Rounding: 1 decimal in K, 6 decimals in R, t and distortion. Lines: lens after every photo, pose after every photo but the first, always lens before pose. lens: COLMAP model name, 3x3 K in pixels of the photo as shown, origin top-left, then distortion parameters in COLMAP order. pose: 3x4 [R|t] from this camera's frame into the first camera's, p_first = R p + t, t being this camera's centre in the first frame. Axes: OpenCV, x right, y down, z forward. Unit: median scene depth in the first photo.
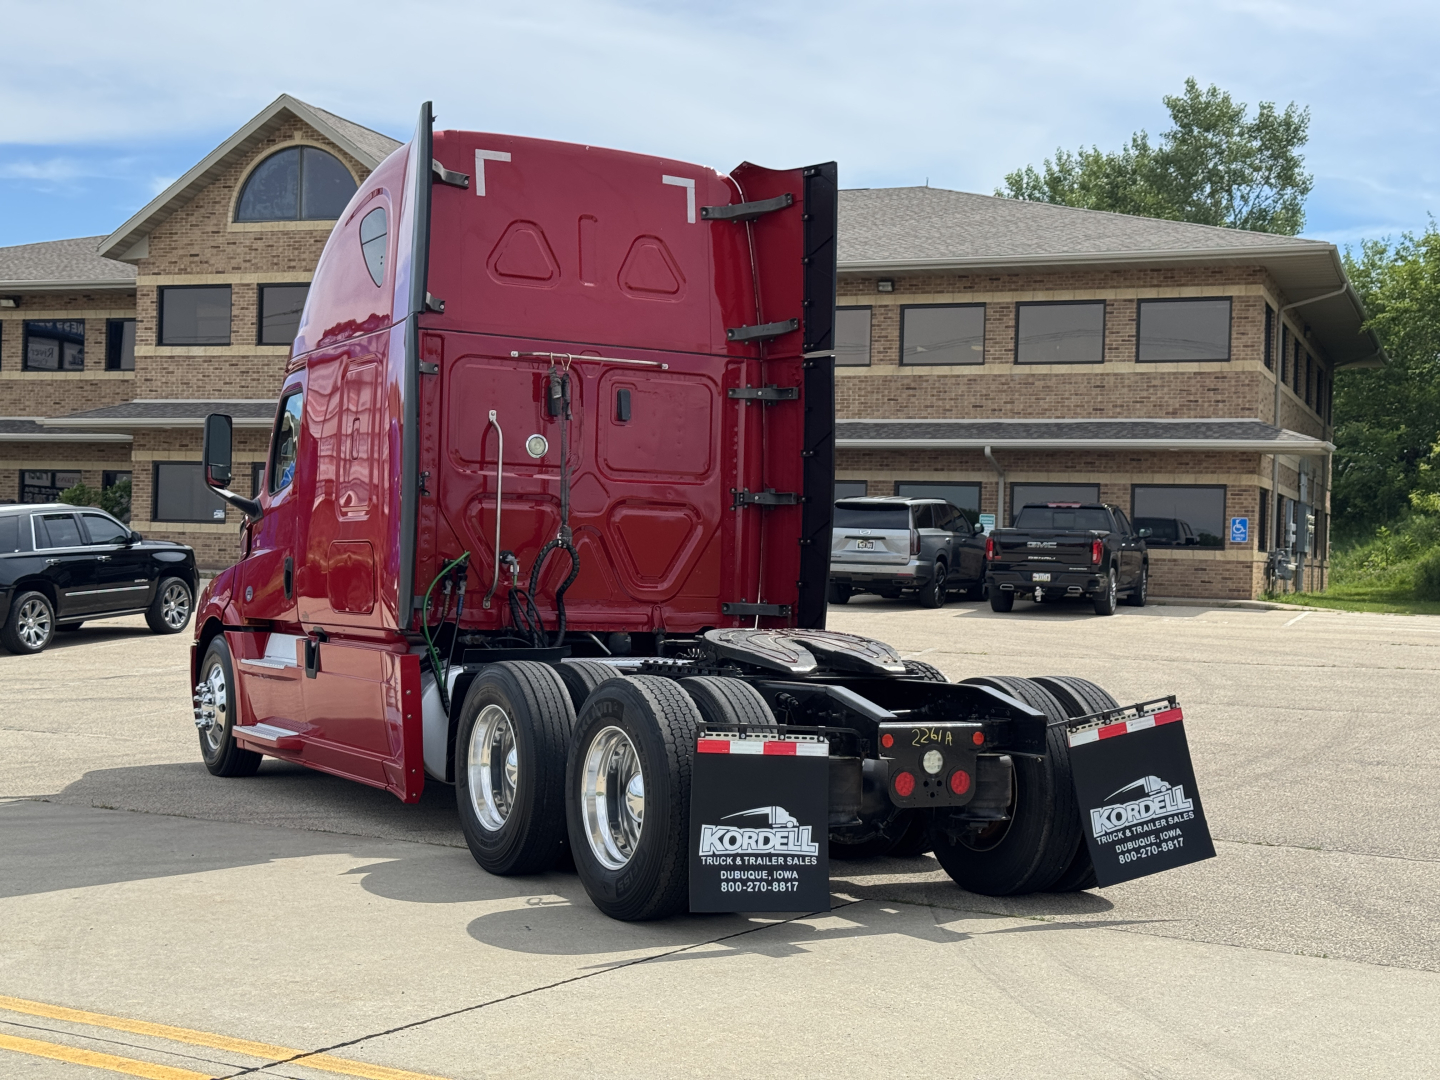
lens RADIAL K [[2010.6, 0, 721.2], [0, 2010.6, 543.5], [0, 0, 1]] dist [0.099921, 0.000000]
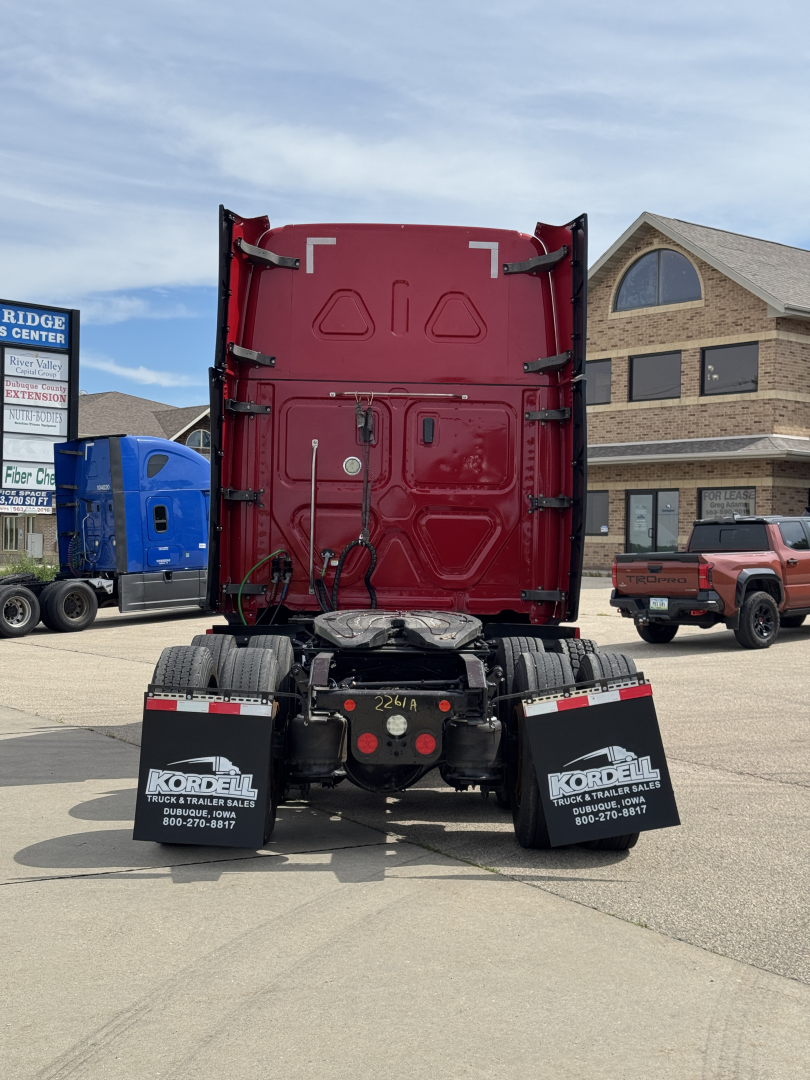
lens RADIAL K [[1507.9, 0, 409.7], [0, 1507.9, 536.8], [0, 0, 1]] dist [0.099921, 0.000000]
pose [[0.885787, -0.018505, -0.463724, 0.383087], [0.013737, 0.999812, -0.013657, 0.009568], [0.463889, 0.005727, 0.885875, 0.178336]]
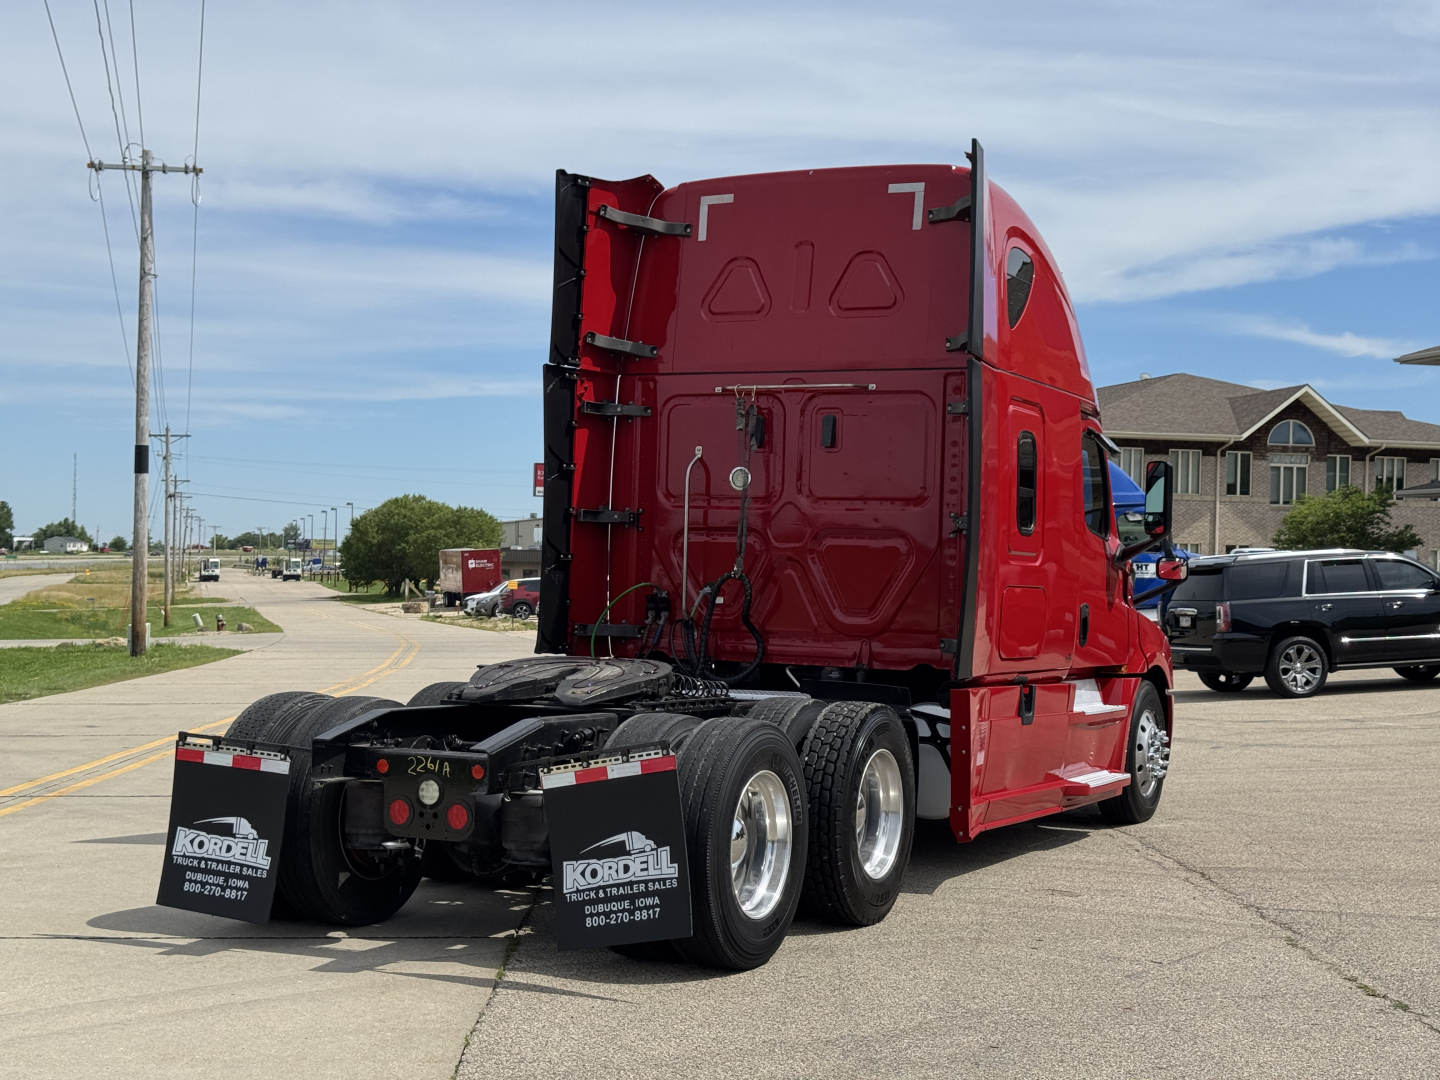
lens RADIAL K [[2010.6, 0, 724.9], [0, 2010.6, 539.3], [0, 0, 1]] dist [0.099921, 0.000000]
pose [[0.586080, -0.027219, -0.809796, 0.725649], [0.003276, 0.999507, -0.031225, 0.013500], [0.810246, 0.015647, 0.585881, 0.408471]]
